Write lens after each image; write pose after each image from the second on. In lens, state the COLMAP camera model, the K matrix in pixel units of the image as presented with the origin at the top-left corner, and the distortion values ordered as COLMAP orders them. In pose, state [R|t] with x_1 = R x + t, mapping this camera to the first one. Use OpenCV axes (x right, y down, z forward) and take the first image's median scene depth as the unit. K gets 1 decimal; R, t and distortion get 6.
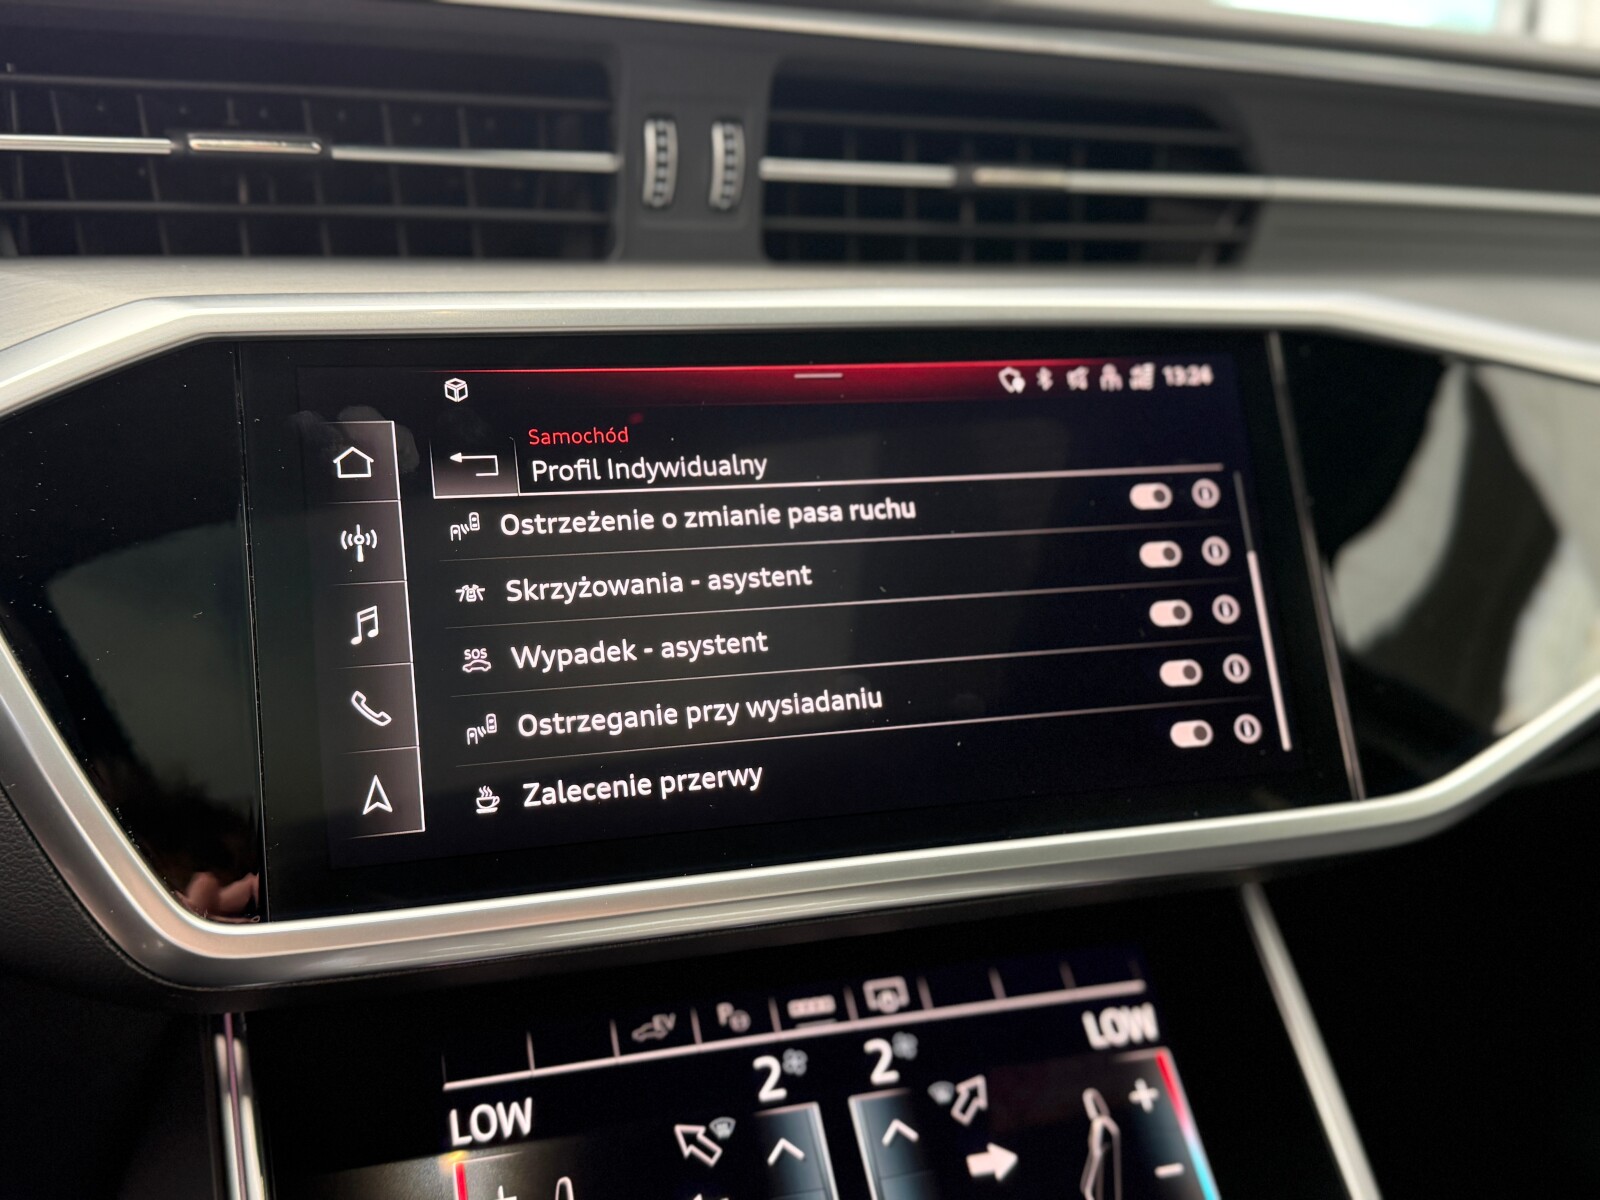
lens RADIAL K [[1573.3, 0, 790.9], [0, 1573.3, 593.3], [0, 0, 1]] dist [0.056374, 0.000000]
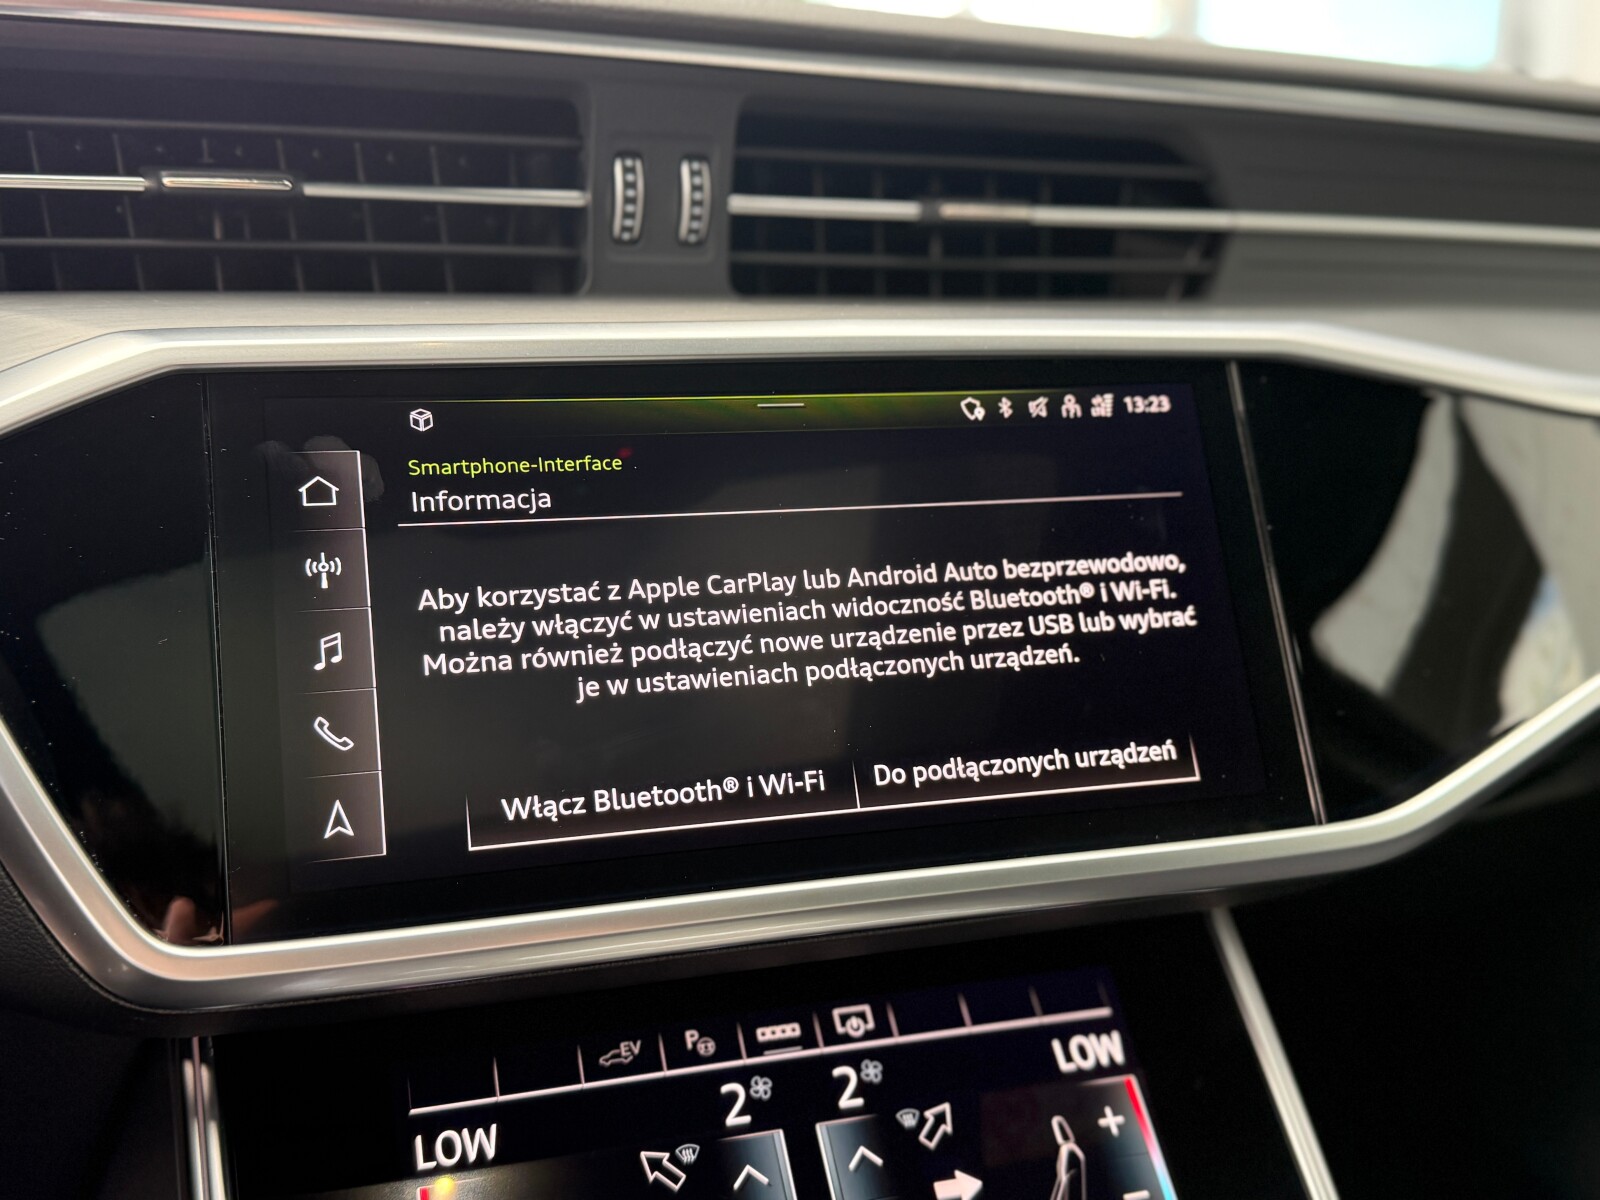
lens RADIAL K [[1573.3, 0, 784.8], [0, 1573.3, 592.9], [0, 0, 1]] dist [0.056374, 0.000000]
pose [[0.999963, -0.003500, -0.007866, 0.026777], [0.003309, 0.999701, -0.024211, 0.007041], [0.007949, 0.024184, 0.999676, -0.011107]]
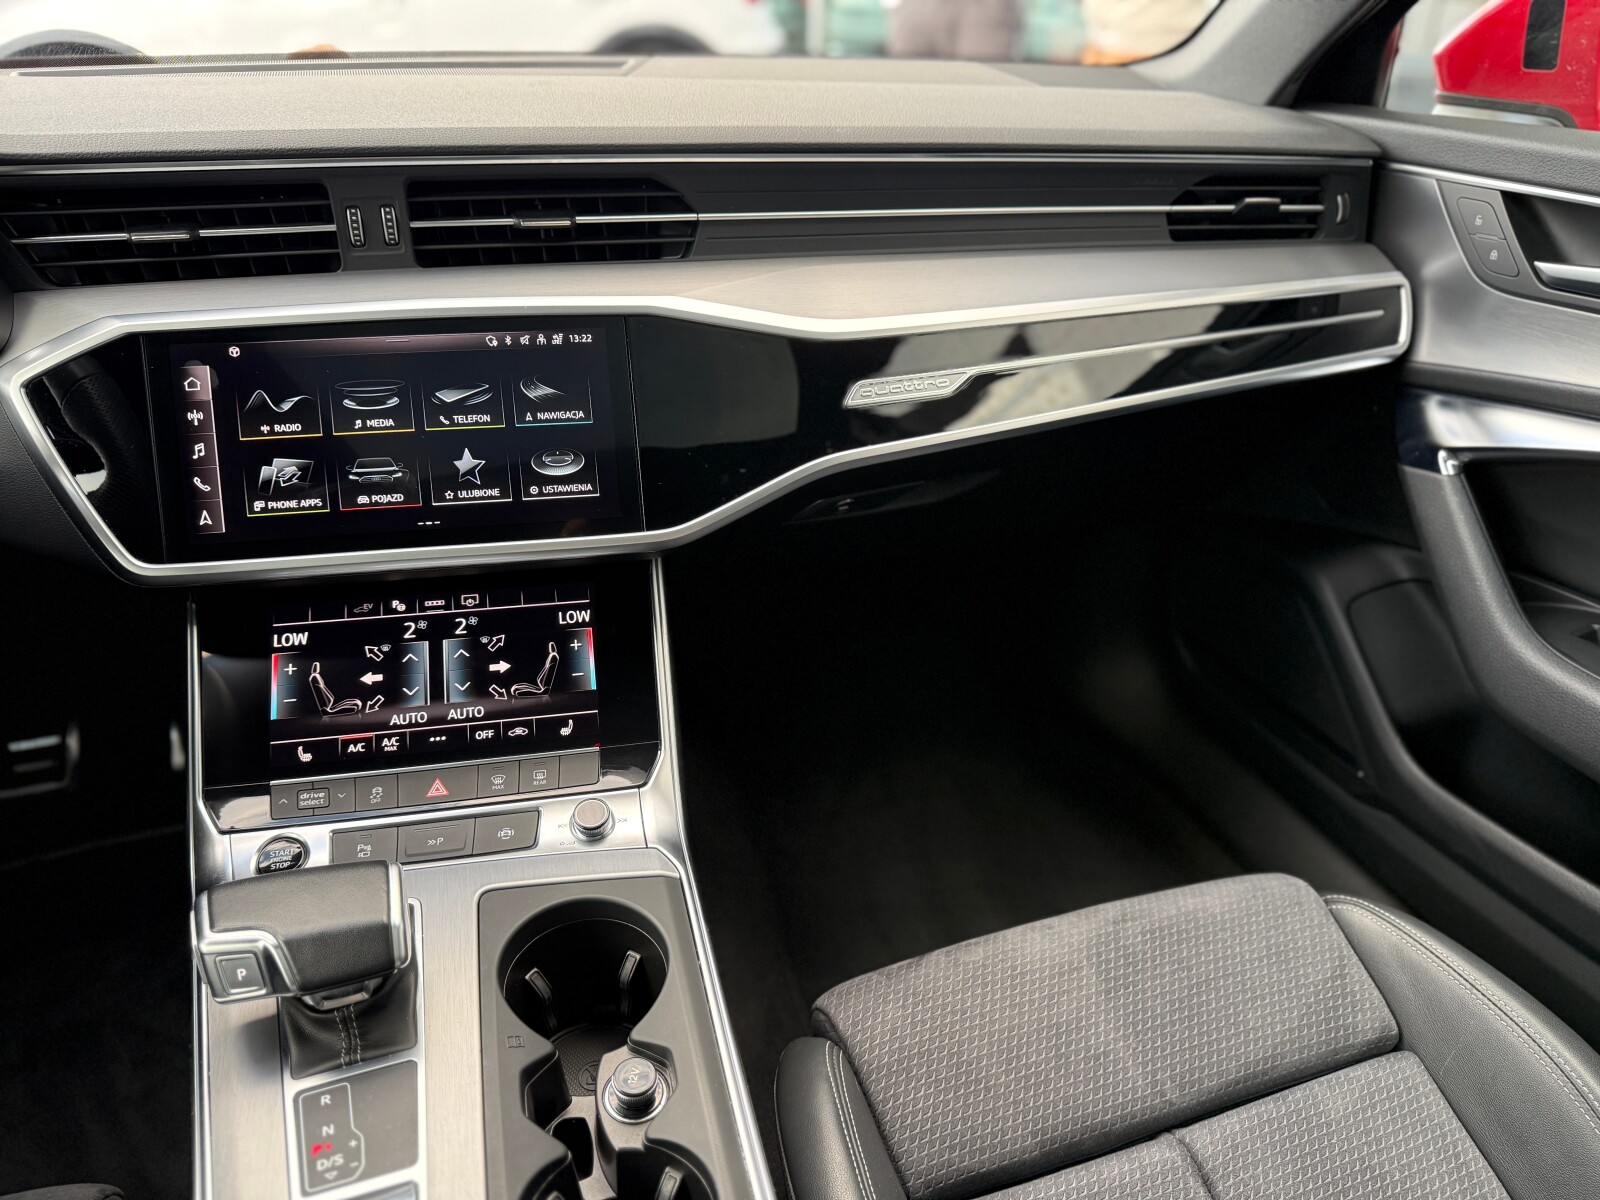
lens RADIAL K [[1139.6, 0, 811.9], [0, 1139.6, 598.9], [0, 0, 1]] dist [0.045578, -0.088436]
pose [[0.994088, 0.050880, -0.095915, 0.772895], [-0.024098, 0.964760, 0.262024, -0.220557], [0.105867, -0.258164, 0.960283, -0.626255]]
